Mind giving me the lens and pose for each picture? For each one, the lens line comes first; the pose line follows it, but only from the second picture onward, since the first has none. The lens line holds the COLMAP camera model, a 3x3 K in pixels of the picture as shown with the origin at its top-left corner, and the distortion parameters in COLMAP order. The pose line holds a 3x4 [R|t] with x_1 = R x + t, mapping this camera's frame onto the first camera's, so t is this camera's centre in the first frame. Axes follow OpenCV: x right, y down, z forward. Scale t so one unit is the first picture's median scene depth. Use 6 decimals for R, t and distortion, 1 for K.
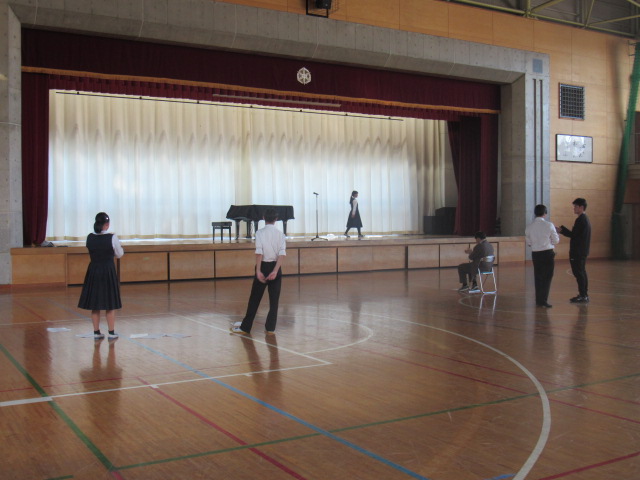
lens RADIAL K [[736.2, 0, 320.4], [0, 736.2, 239.8], [0, 0, 1]] dist [0.015051, 0.000000]
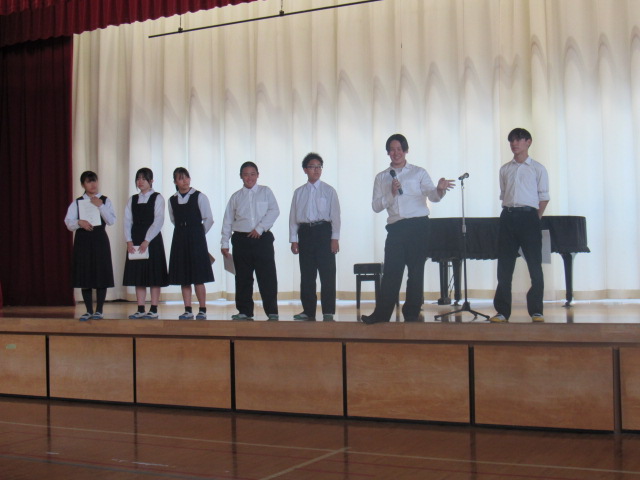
lens RADIAL K [[961.9, 0, 319.9], [0, 961.9, 239.6], [0, 0, 1]] dist [-0.046541, 0.000000]
pose [[0.523533, -0.026426, -0.851595, 0.329367], [-0.006222, 0.999374, -0.034837, -0.019386], [0.851982, 0.023537, 0.523041, 0.717552]]
